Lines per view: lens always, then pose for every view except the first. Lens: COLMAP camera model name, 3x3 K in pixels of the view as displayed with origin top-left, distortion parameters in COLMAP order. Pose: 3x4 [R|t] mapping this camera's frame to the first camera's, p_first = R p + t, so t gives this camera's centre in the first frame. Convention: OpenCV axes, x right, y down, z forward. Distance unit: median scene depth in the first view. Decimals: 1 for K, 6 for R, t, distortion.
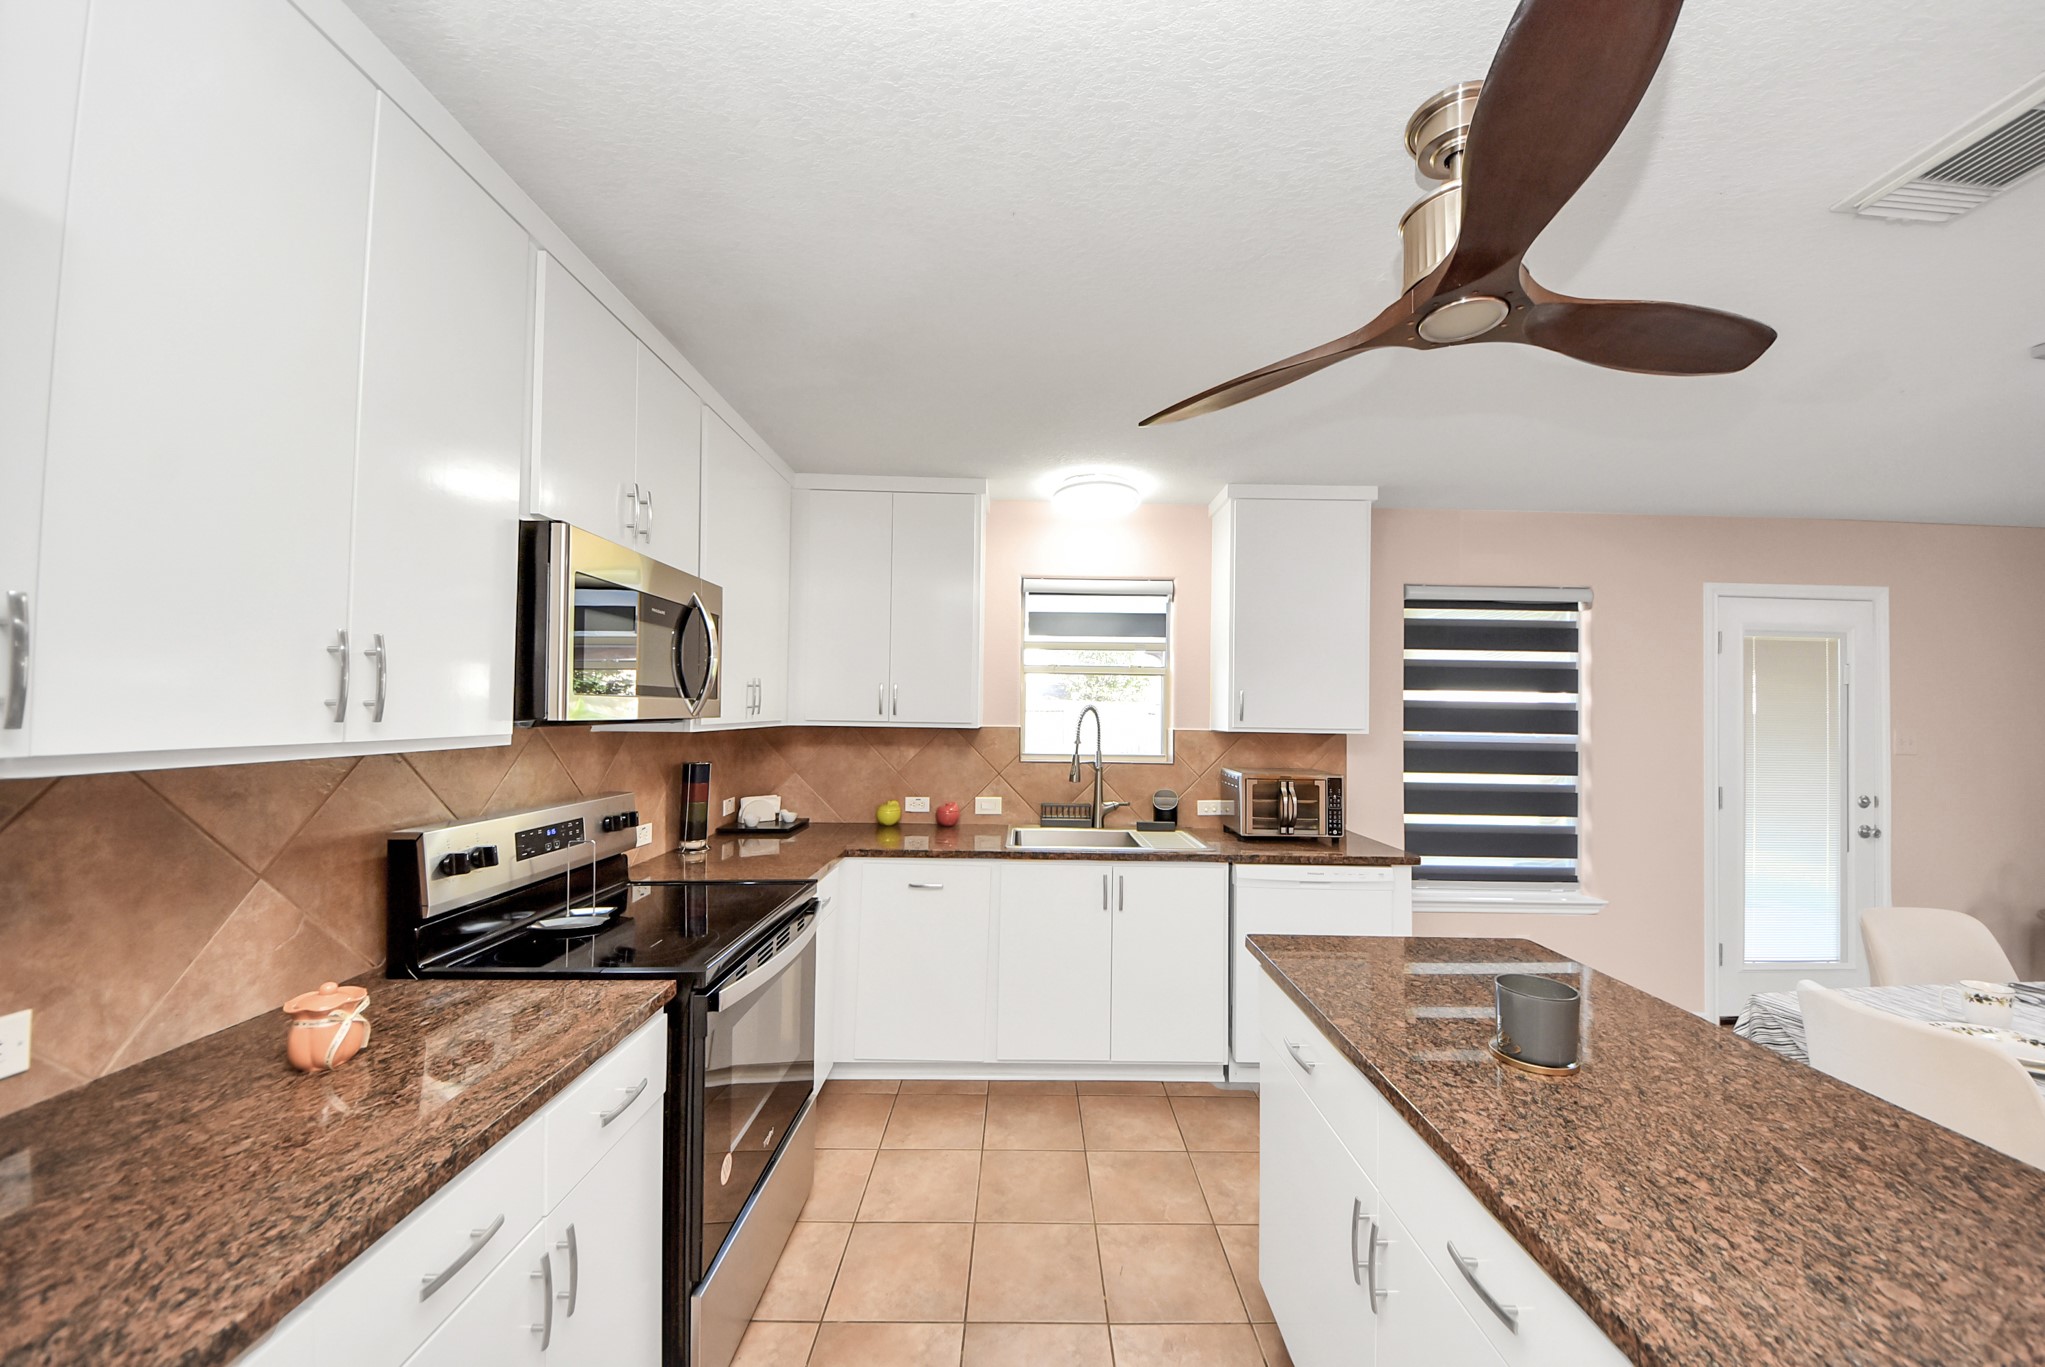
lens RADIAL K [[715.2, 0, 1034.3], [0, 715.2, 698.4], [0, 0, 1]] dist [0.044159, -0.026090]
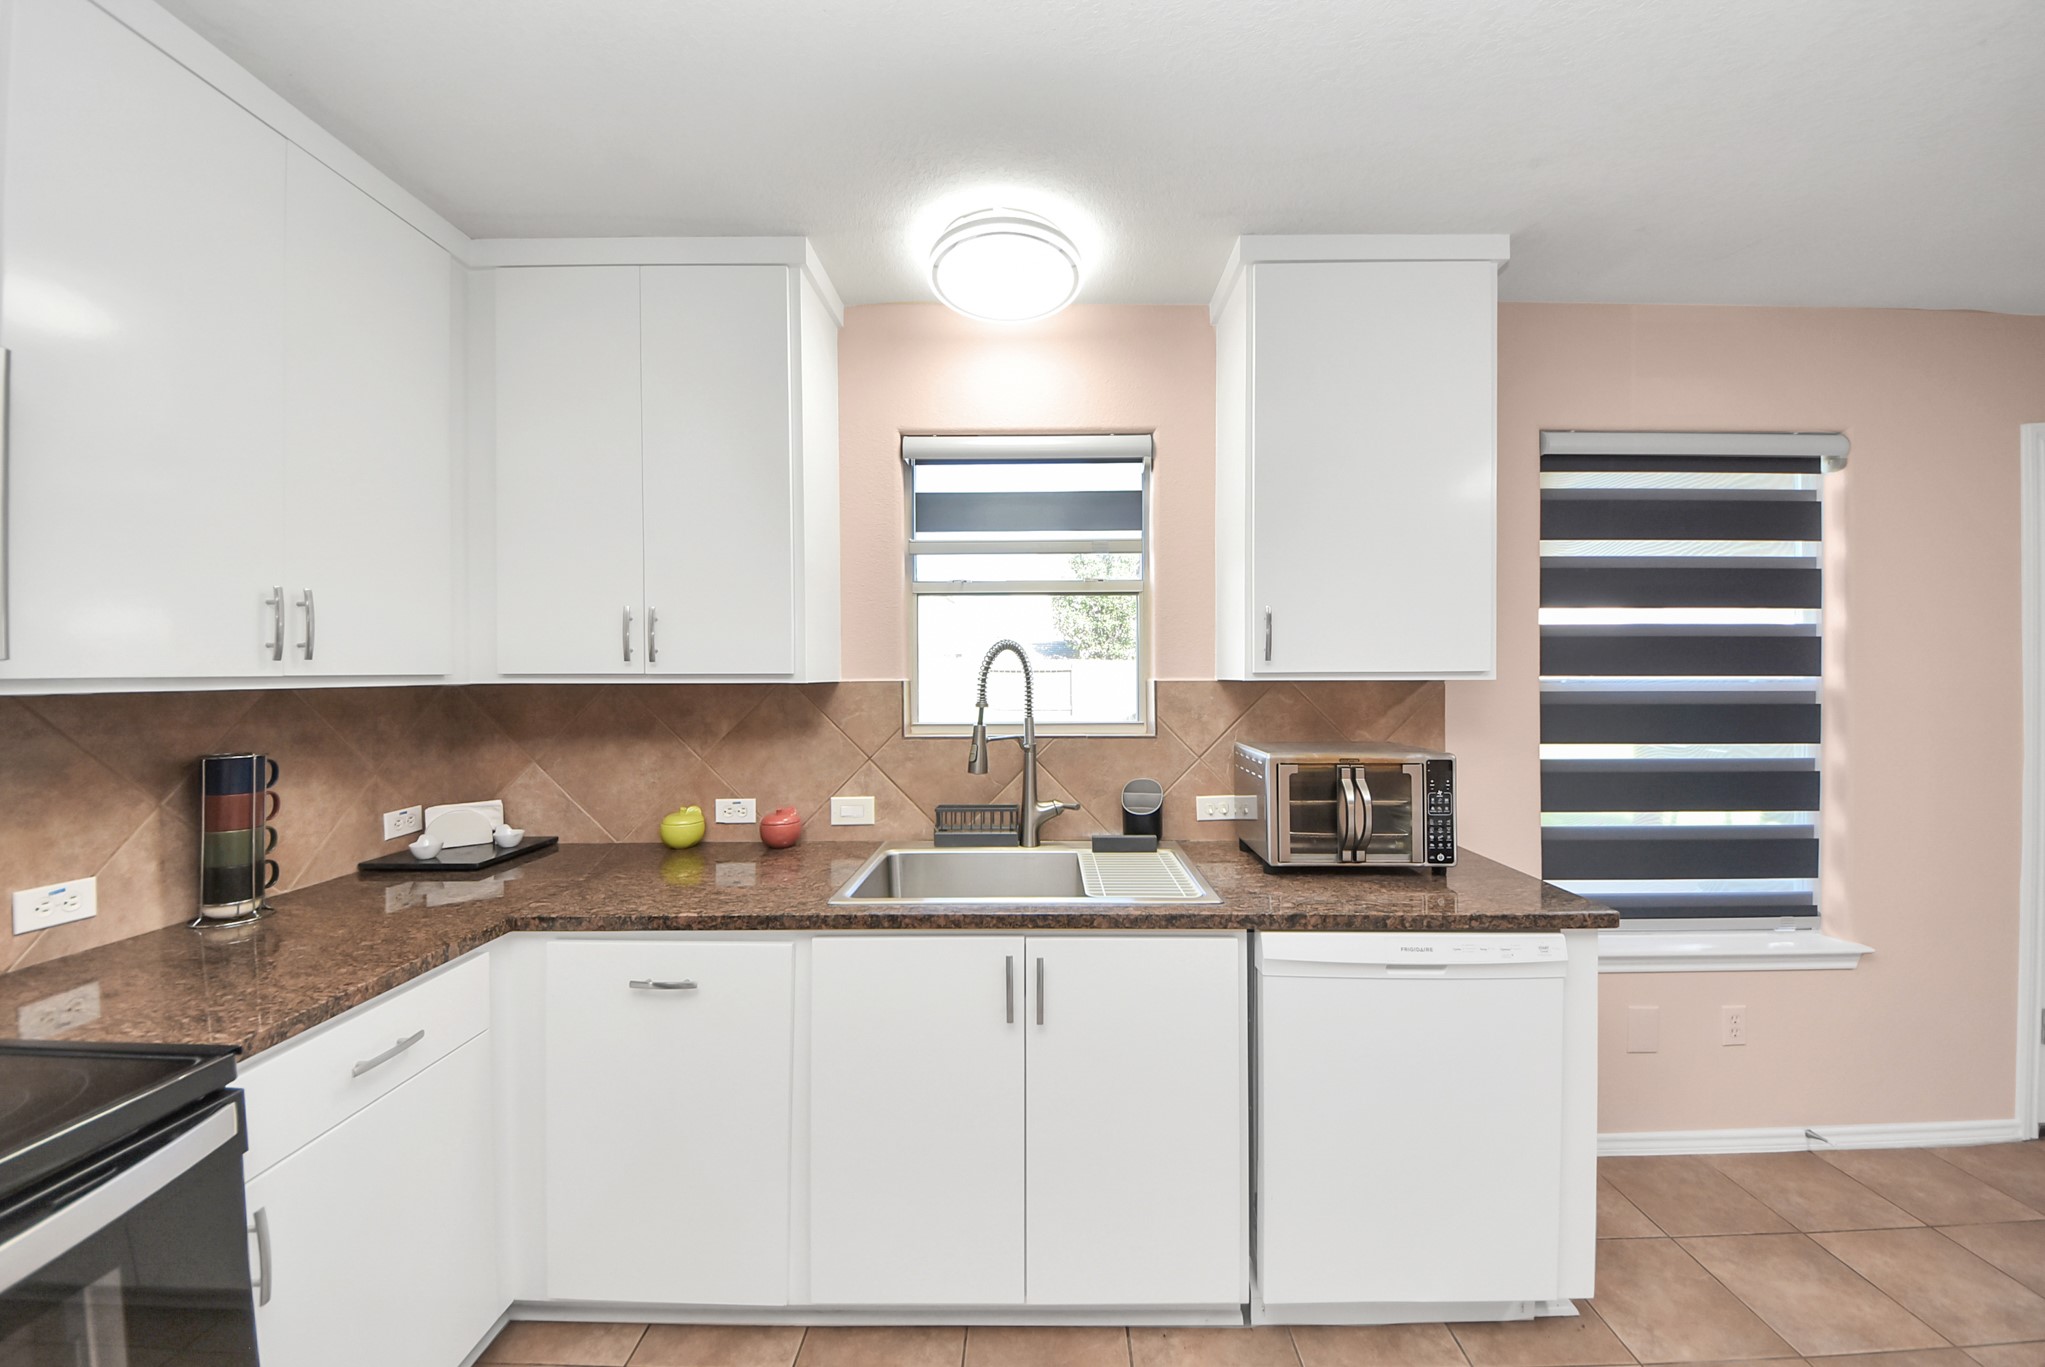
lens RADIAL K [[723.6, 0, 1037.5], [0, 723.6, 689.4], [0, 0, 1]] dist [0.040007, -0.023110]
pose [[0.999623, -0.018659, -0.020133, 0.107923], [0.019357, 0.999198, 0.035043, 0.027782], [0.019463, -0.035420, 0.999183, 0.388479]]
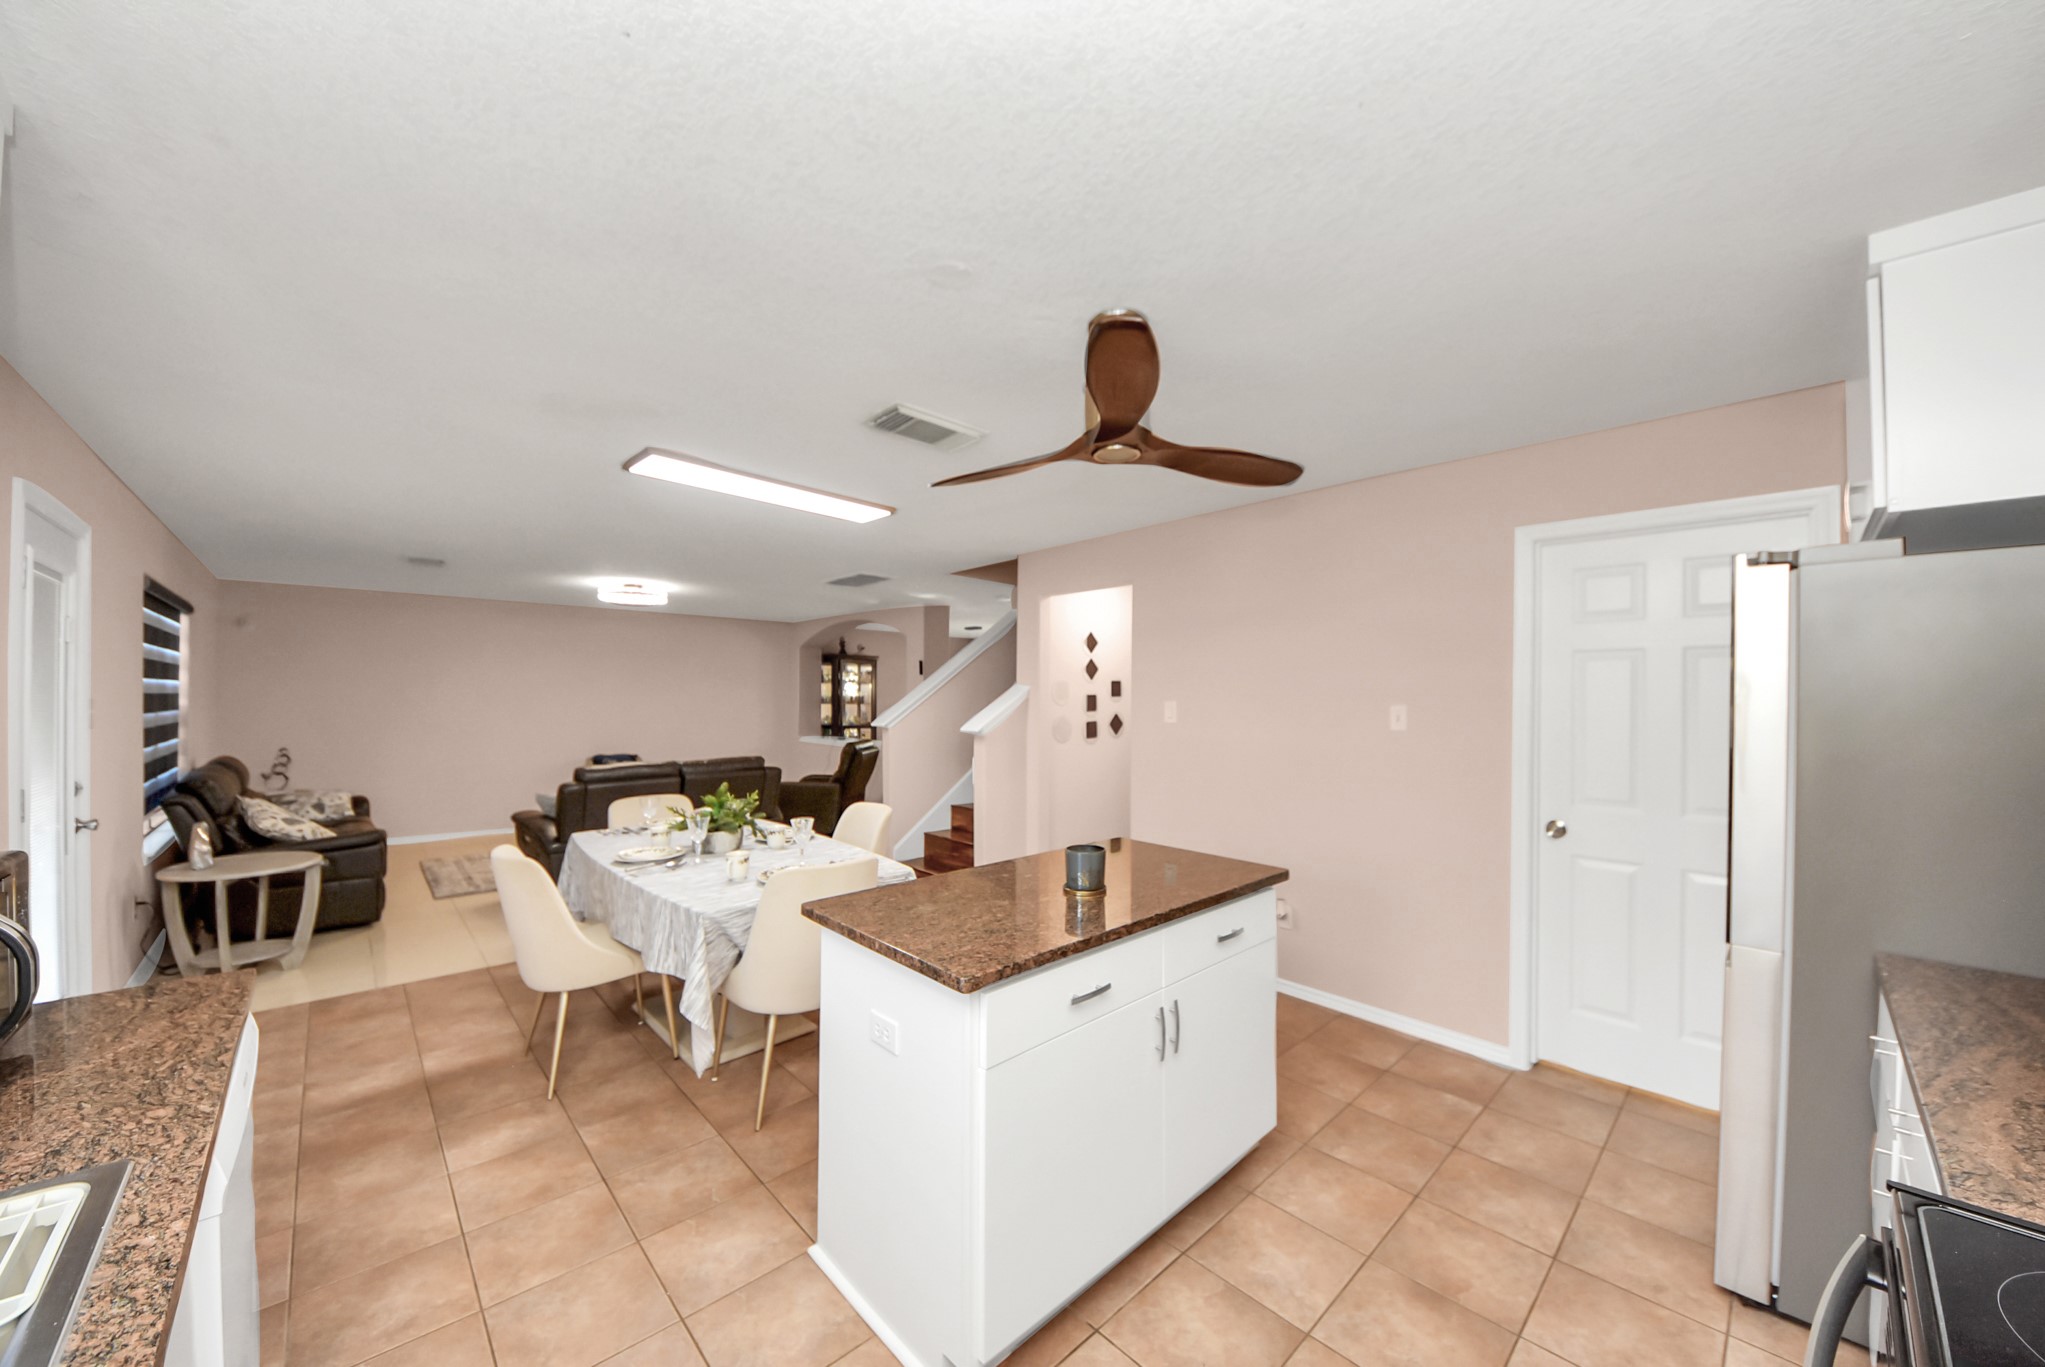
lens RADIAL K [[726.3, 0, 1036.7], [0, 726.3, 696.7], [0, 0, 1]] dist [0.020348, -0.016260]
pose [[-0.681872, -0.017753, 0.731256, -0.174430], [-0.030142, 0.999538, -0.003839, 0.013936], [-0.730851, -0.024659, -0.682092, 0.778297]]
